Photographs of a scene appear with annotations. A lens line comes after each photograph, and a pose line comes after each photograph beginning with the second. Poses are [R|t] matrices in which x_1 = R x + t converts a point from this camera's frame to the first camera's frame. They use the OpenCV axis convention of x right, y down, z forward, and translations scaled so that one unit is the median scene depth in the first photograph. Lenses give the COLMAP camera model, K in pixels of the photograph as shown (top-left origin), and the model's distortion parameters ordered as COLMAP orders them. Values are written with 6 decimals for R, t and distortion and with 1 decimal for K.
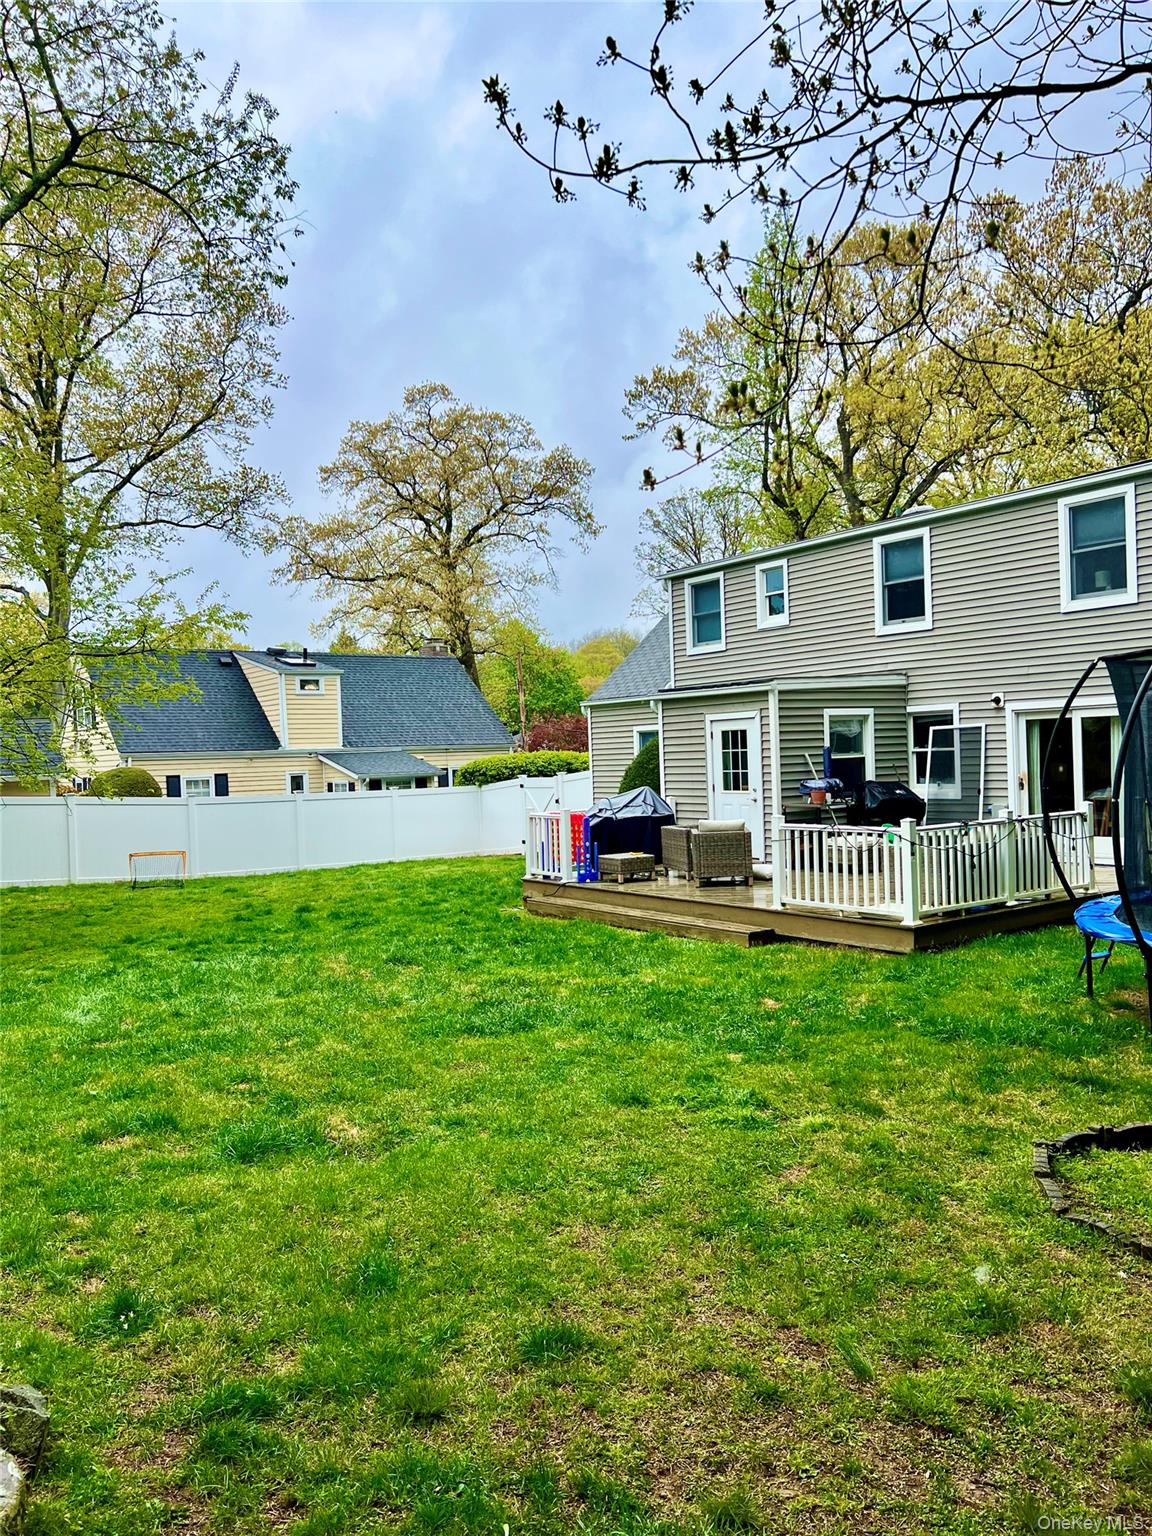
lens RADIAL K [[1153.6, 0, 576.0], [0, 1153.6, 768.0], [0, 0, 1]] dist [0.056126, -0.057988]
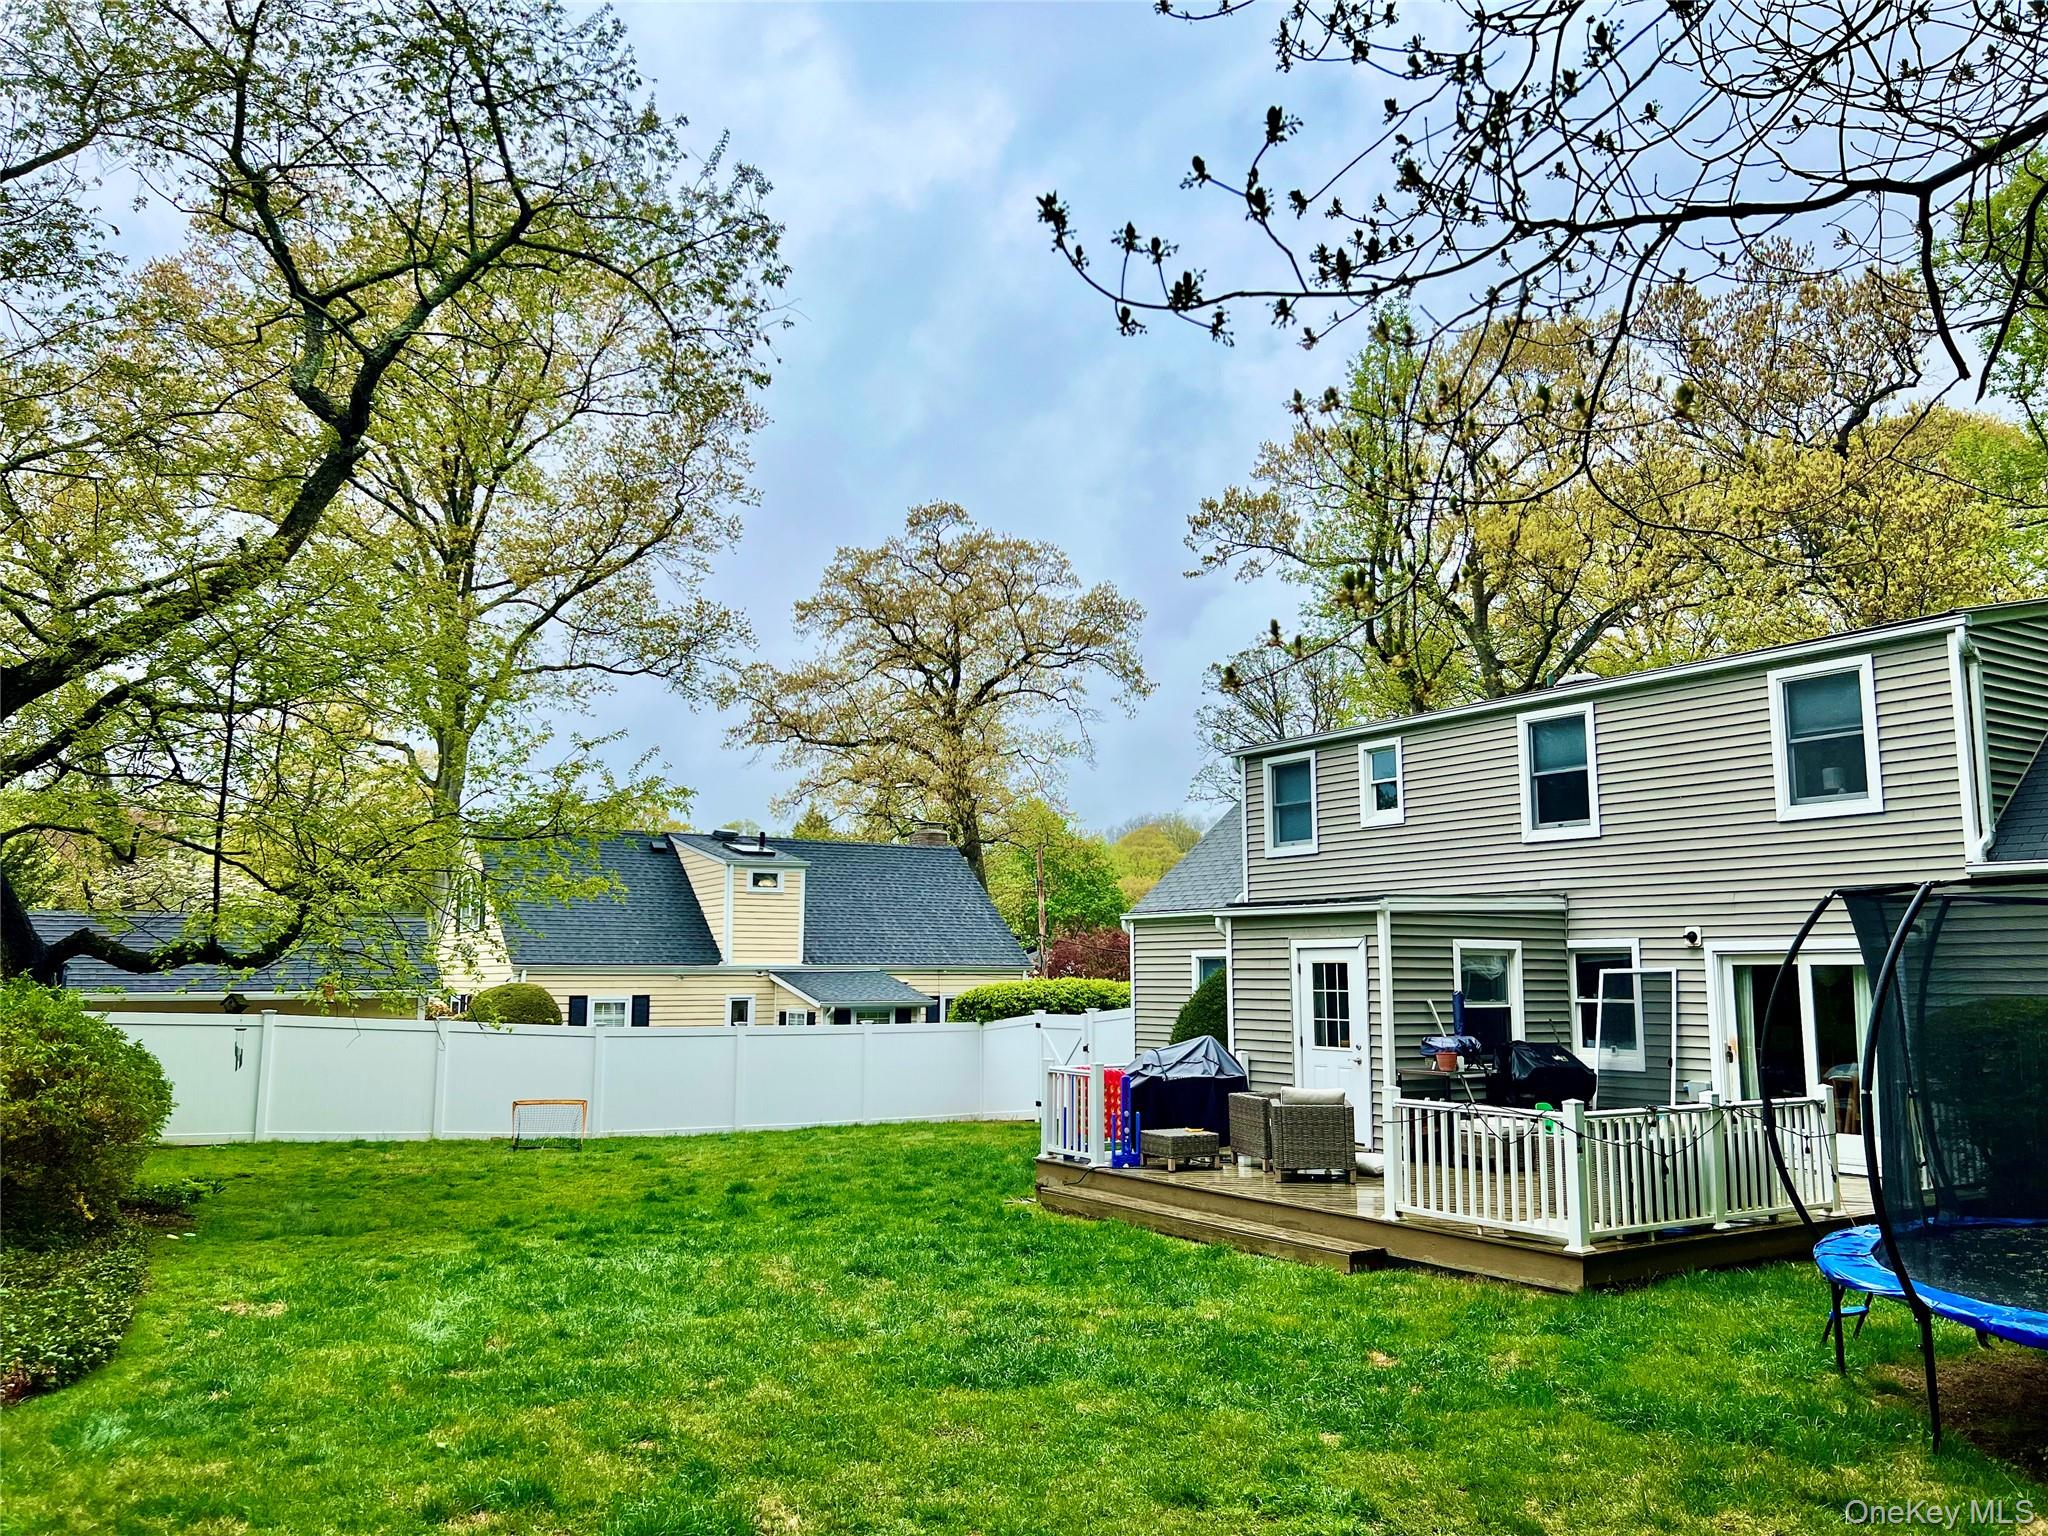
lens RADIAL K [[1538.1, 0, 1036.1], [0, 1538.1, 773.0], [0, 0, 1]] dist [0.056126, -0.057988]
pose [[0.998218, 0.027844, -0.052777, -0.001747], [-0.035205, 0.988932, -0.144131, -0.004601], [0.048179, 0.145732, 0.988150, -0.002155]]
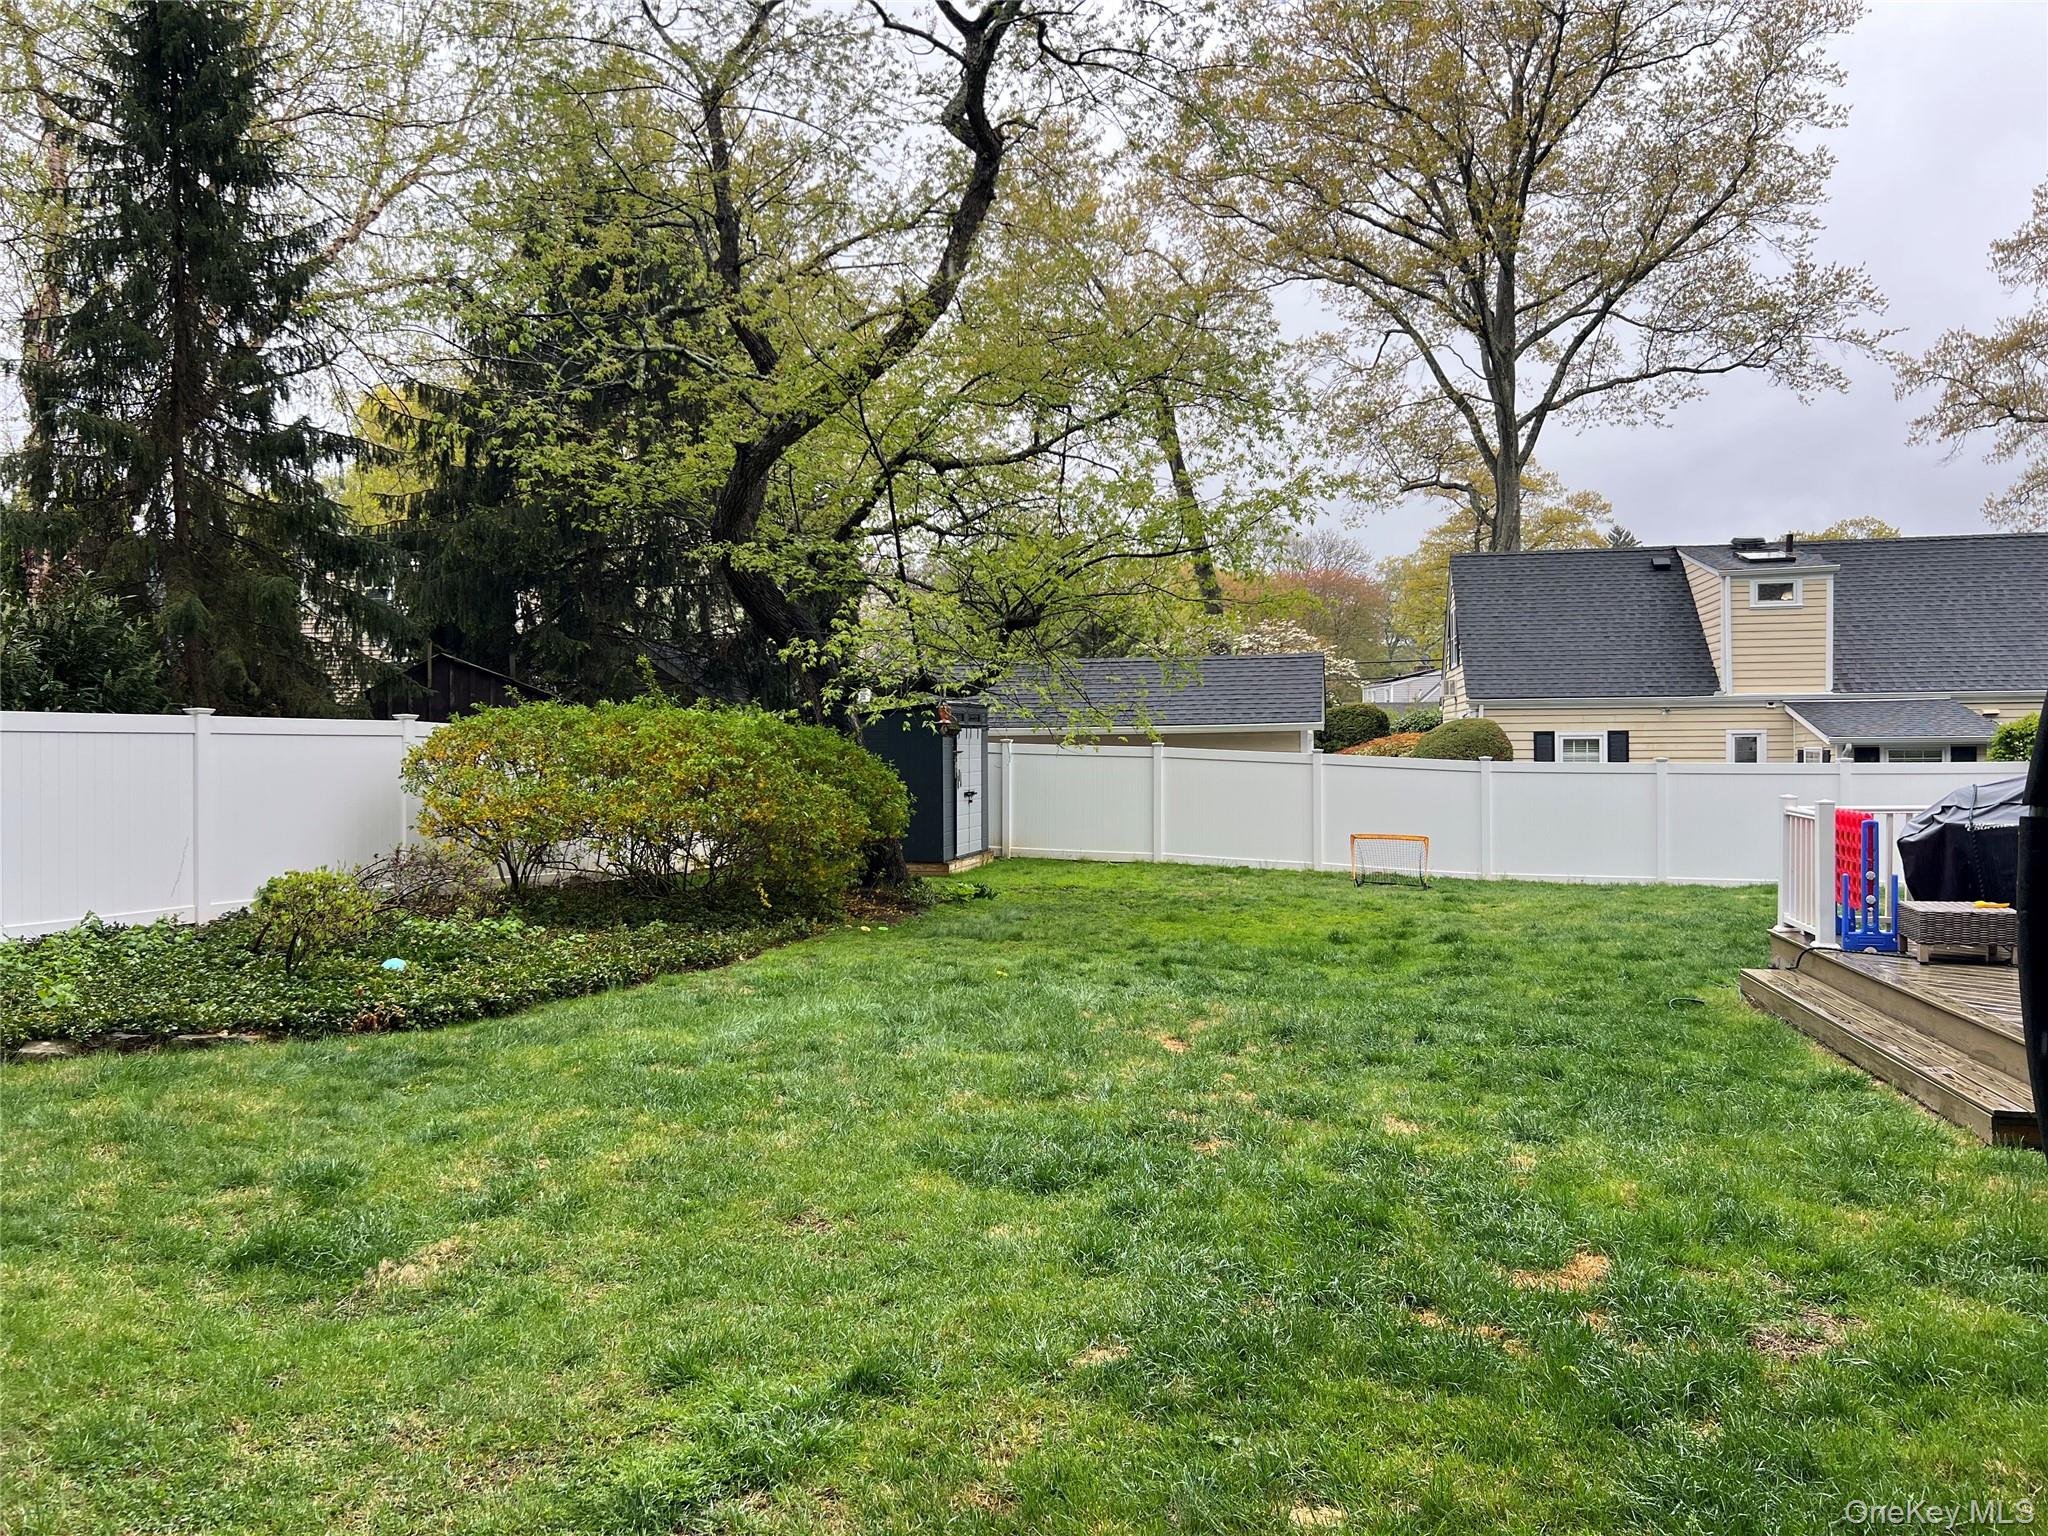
lens RADIAL K [[1538.1, 0, 1036.1], [0, 1538.1, 773.0], [0, 0, 1]] dist [0.056126, -0.057988]
pose [[0.674300, 0.041643, -0.737282, 0.272112], [-0.020363, 0.999078, 0.037806, 0.004797], [0.738177, -0.010479, 0.674526, 0.299709]]
